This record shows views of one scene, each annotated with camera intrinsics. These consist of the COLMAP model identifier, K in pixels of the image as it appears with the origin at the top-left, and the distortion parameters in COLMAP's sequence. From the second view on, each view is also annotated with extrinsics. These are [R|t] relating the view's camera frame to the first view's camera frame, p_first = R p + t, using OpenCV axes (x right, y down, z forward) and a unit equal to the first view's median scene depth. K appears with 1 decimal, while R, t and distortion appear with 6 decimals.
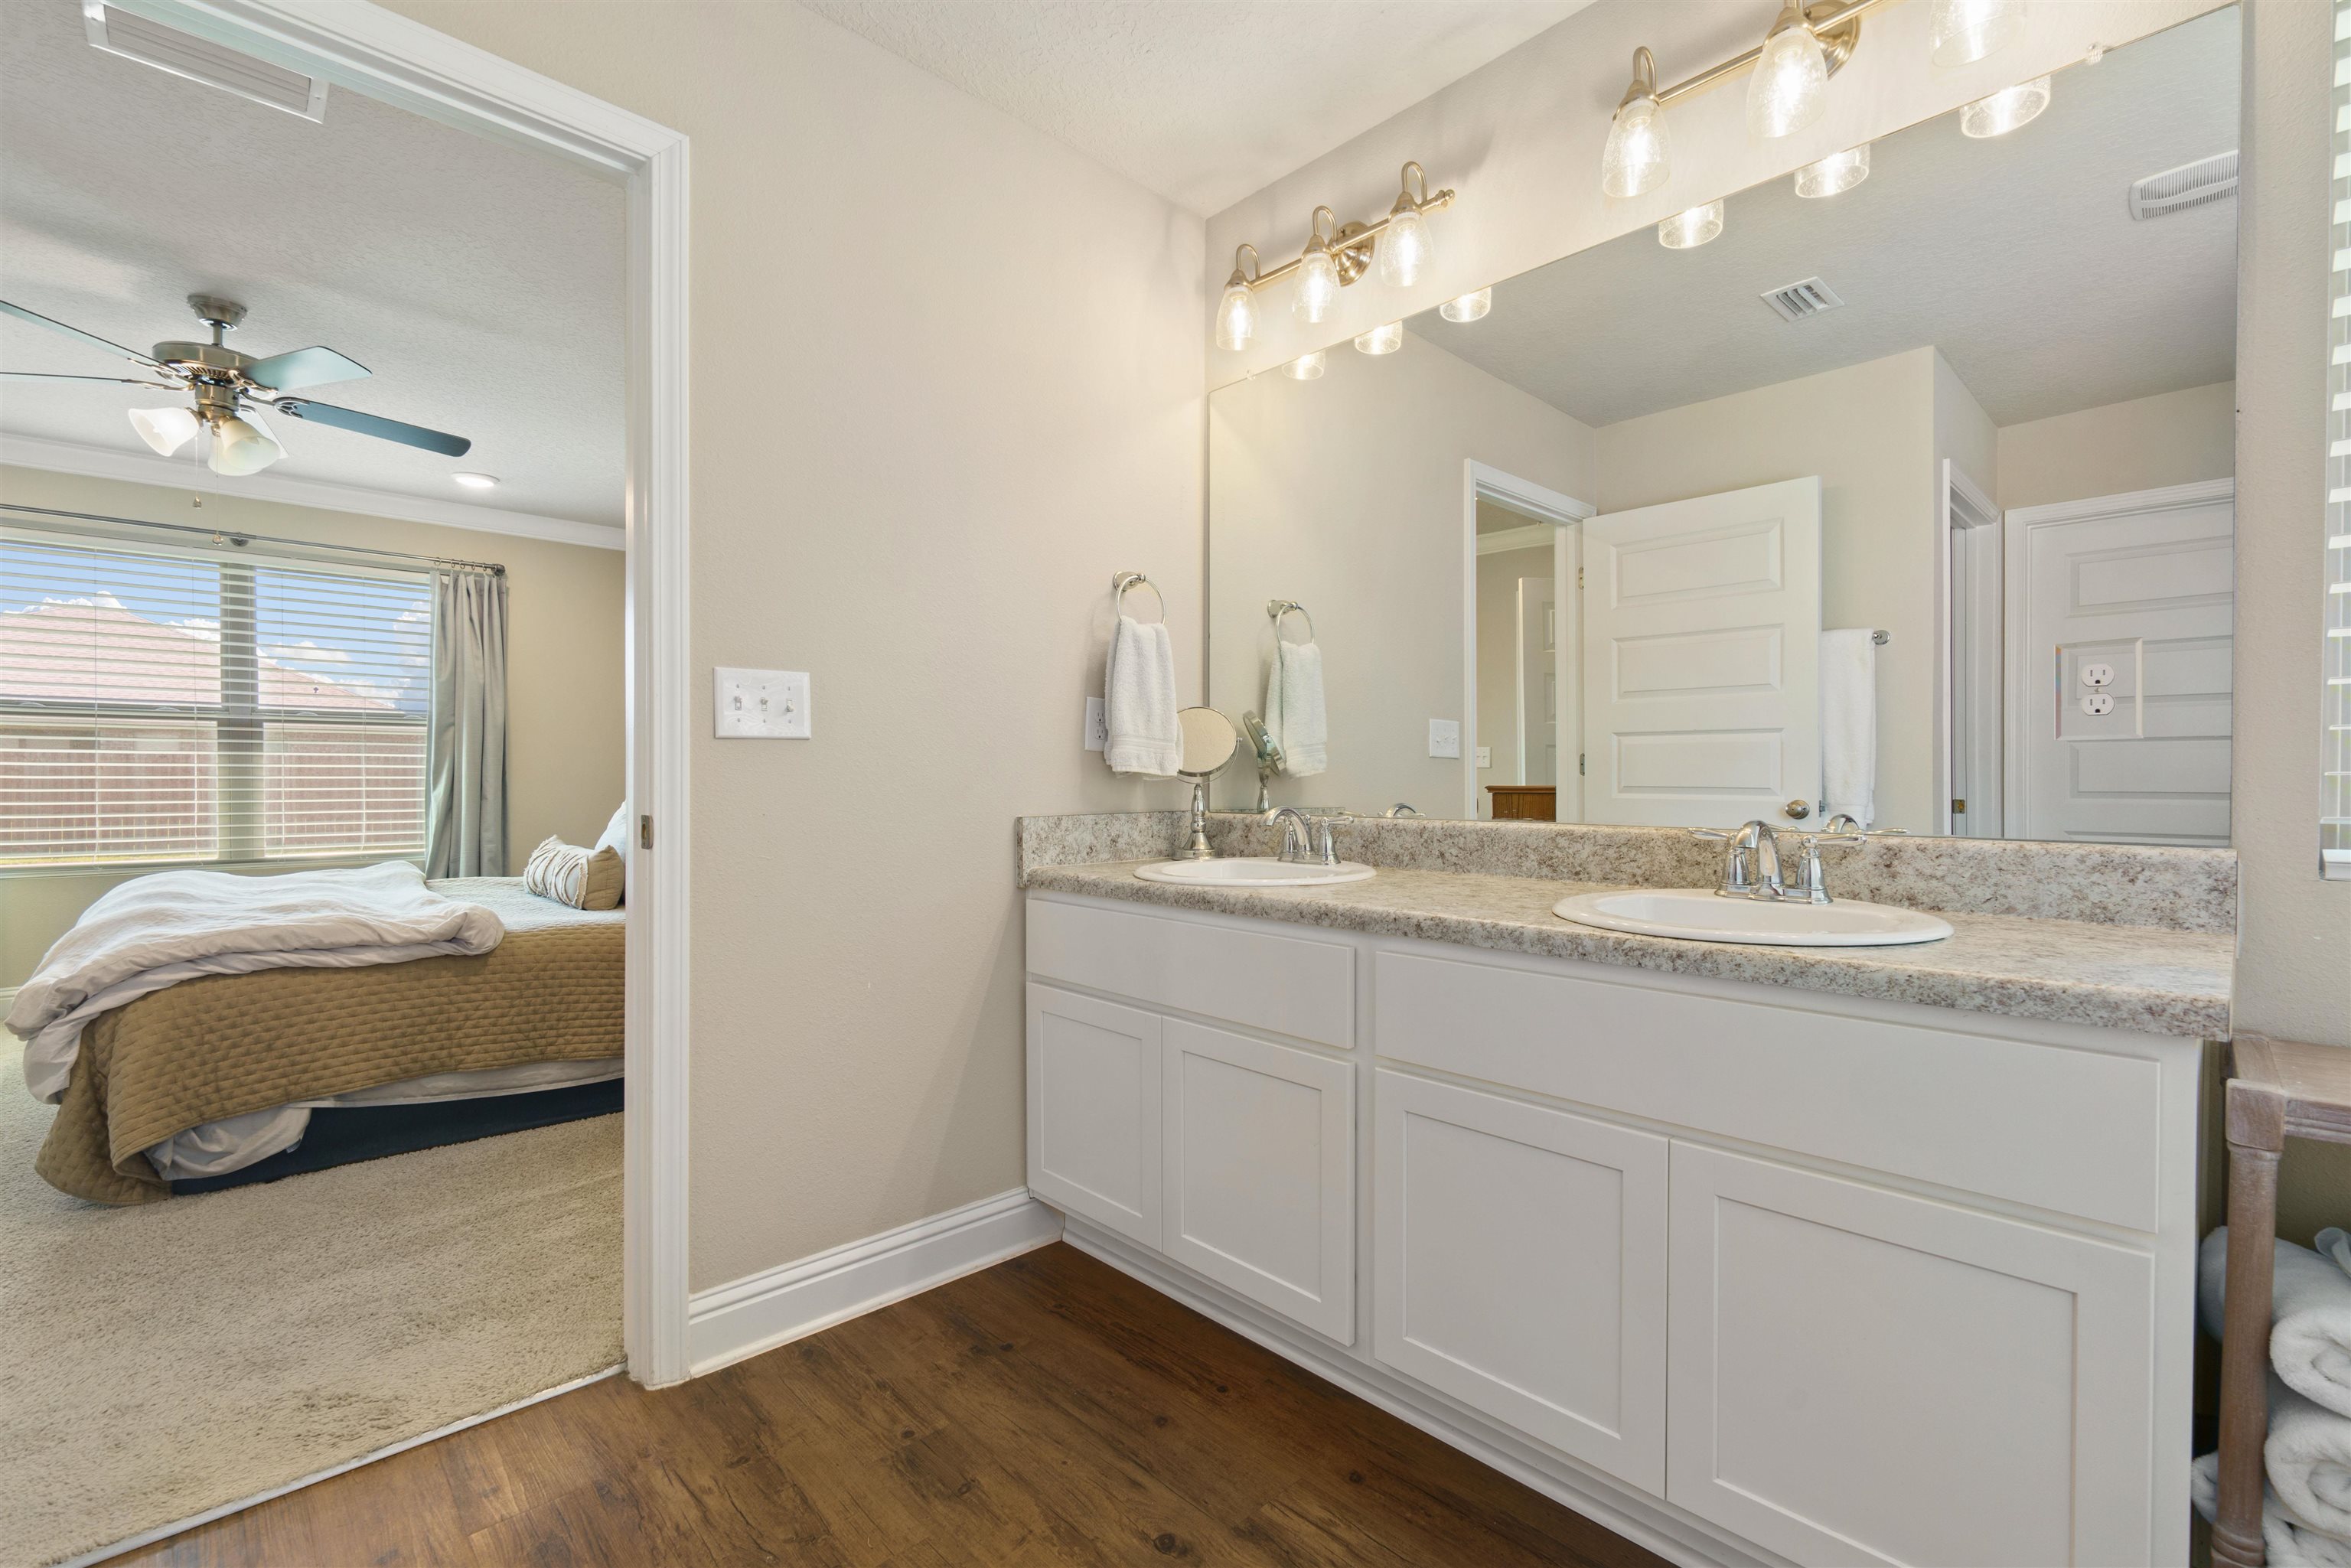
lens RADIAL K [[1022.6, 0, 1183.9], [0, 1022.6, 787.7], [0, 0, 1]] dist [-0.004899, 0.000829]
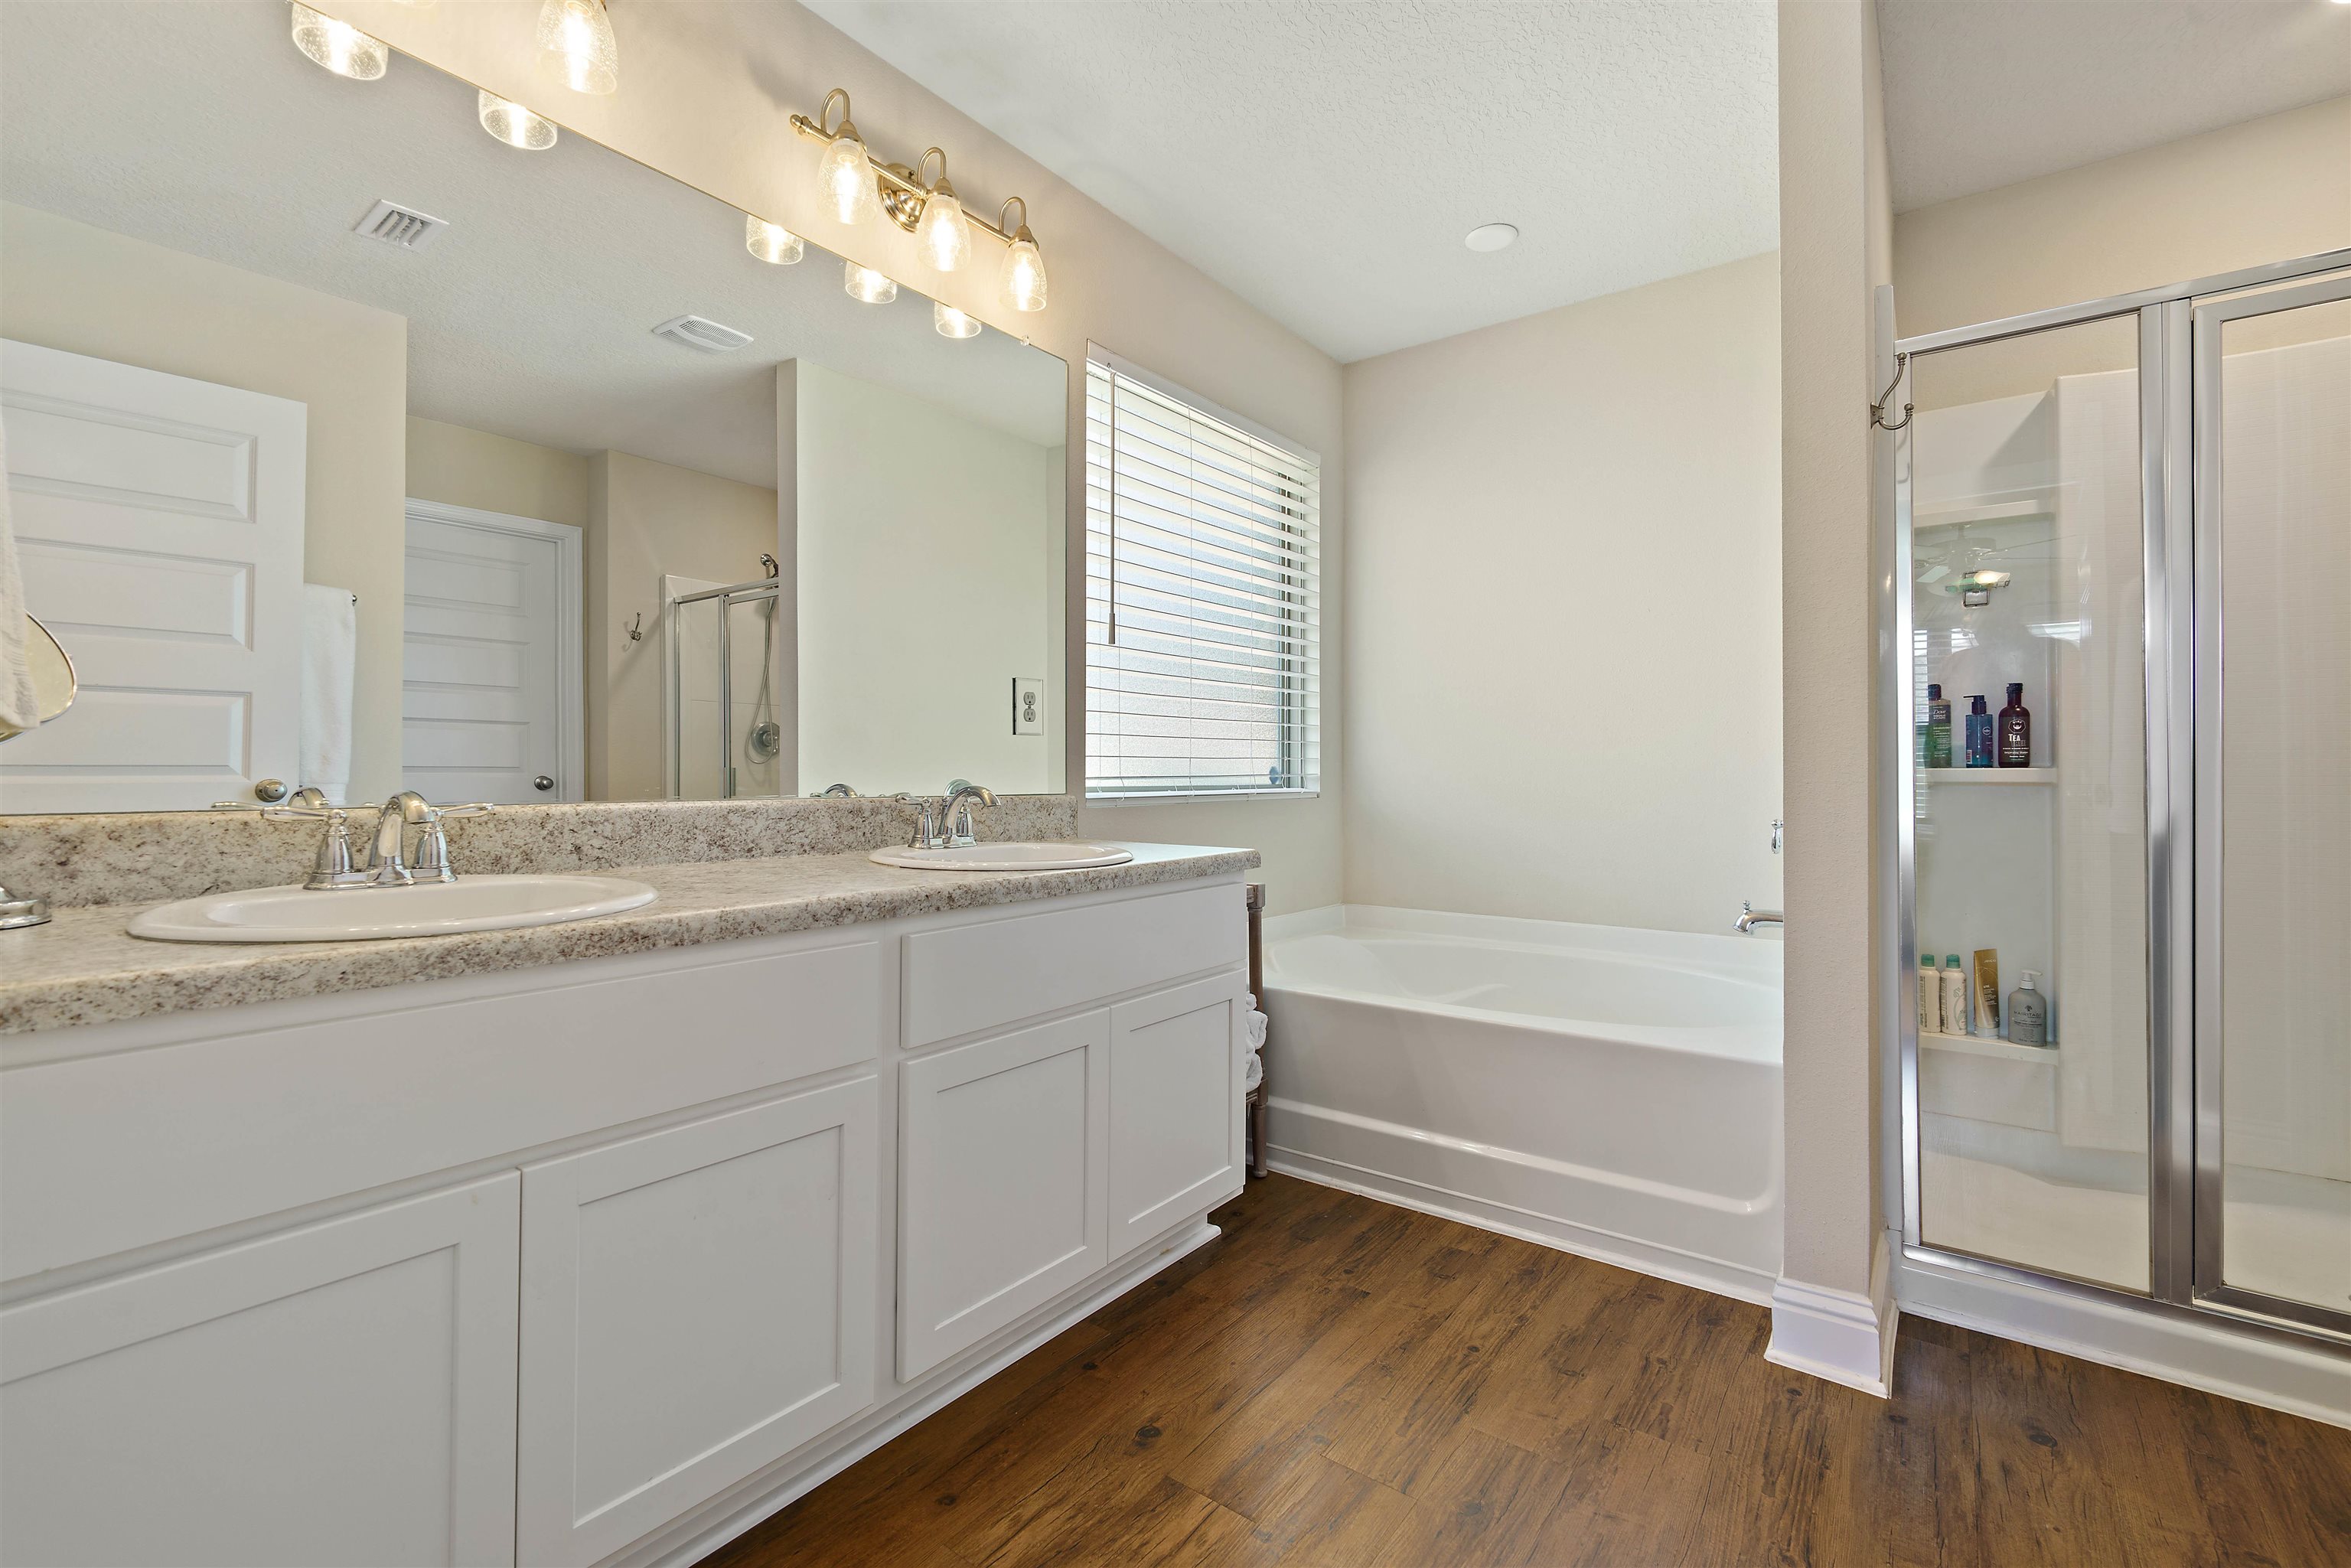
lens RADIAL K [[1022.6, 0, 1188.2], [0, 1022.6, 786.3], [0, 0, 1]] dist [-0.004899, 0.000829]
pose [[-0.161966, -0.019263, 0.986608, -0.600742], [0.000166, 0.999809, 0.019548, 0.003561], [-0.986796, 0.003329, -0.161931, 0.691480]]
